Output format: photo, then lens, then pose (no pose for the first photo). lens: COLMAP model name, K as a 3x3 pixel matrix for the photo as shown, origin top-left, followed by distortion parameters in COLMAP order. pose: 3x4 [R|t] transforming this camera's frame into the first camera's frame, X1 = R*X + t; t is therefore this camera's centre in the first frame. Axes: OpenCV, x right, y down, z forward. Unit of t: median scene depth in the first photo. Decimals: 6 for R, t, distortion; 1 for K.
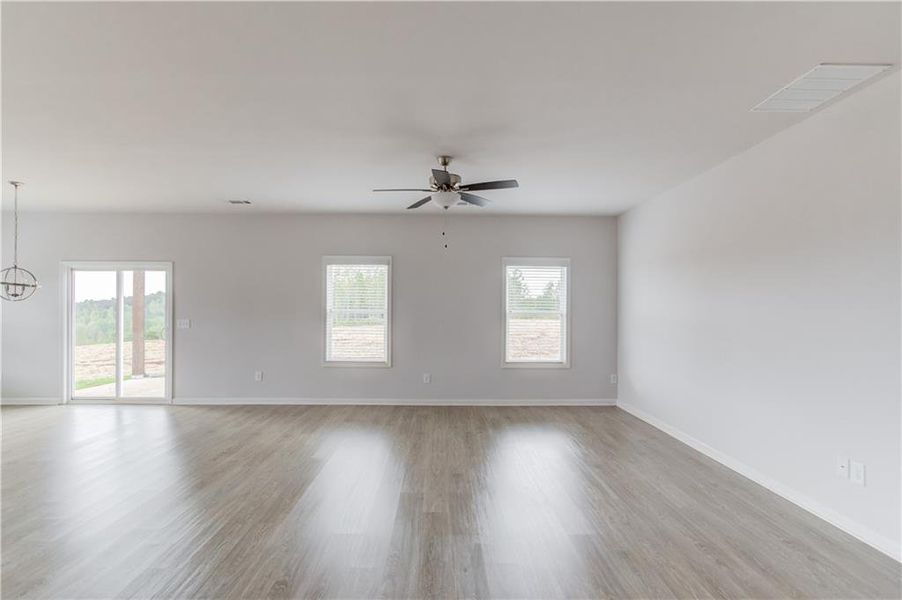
lens RADIAL K [[432.9, 0, 448.8], [0, 432.9, 307.4], [0, 0, 1]] dist [-0.009372, 0.006234]
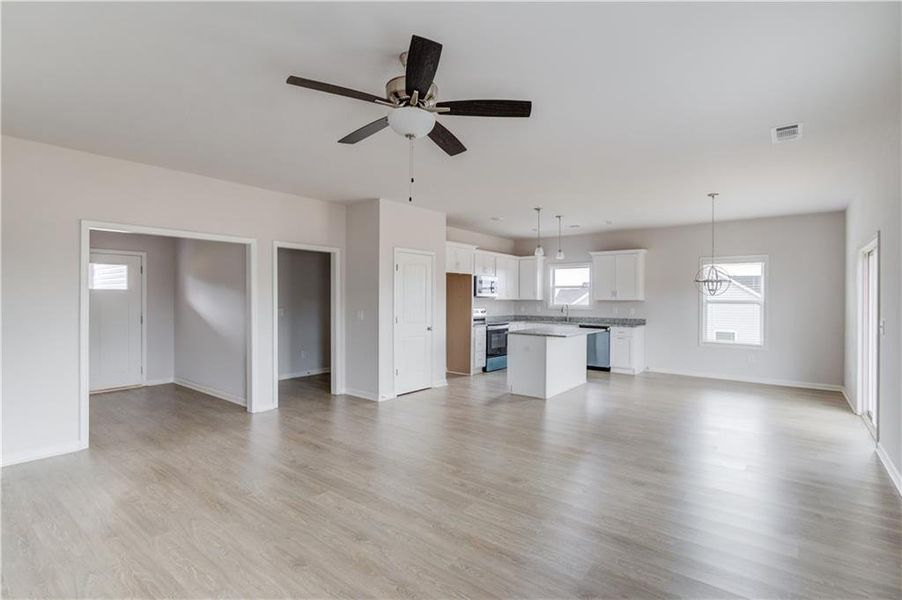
lens RADIAL K [[432.9, 0, 446.5], [0, 432.9, 302.7], [0, 0, 1]] dist [-0.009372, 0.006234]
pose [[-0.642853, 0.002649, -0.765985, 0.275506], [-0.004249, 0.999966, 0.007024, 0.000101], [0.765978, 0.007770, -0.642820, 0.917498]]
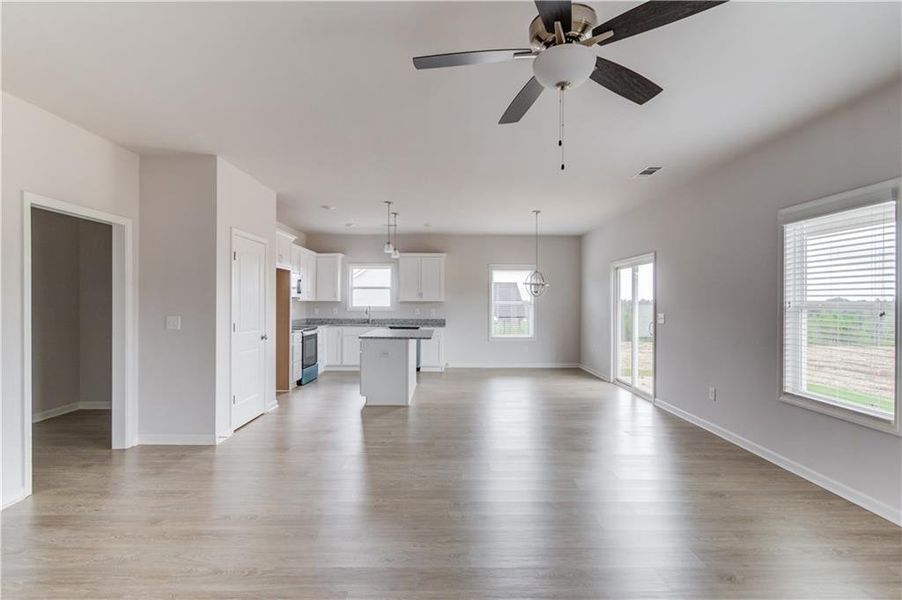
lens RADIAL K [[432.9, 0, 447.2], [0, 432.9, 301.9], [0, 0, 1]] dist [-0.009372, 0.006234]
pose [[-0.013691, -0.004121, -0.999898, 0.303451], [-0.001346, 0.999991, -0.004103, 0.006857], [0.999905, 0.001289, -0.013697, 0.560417]]
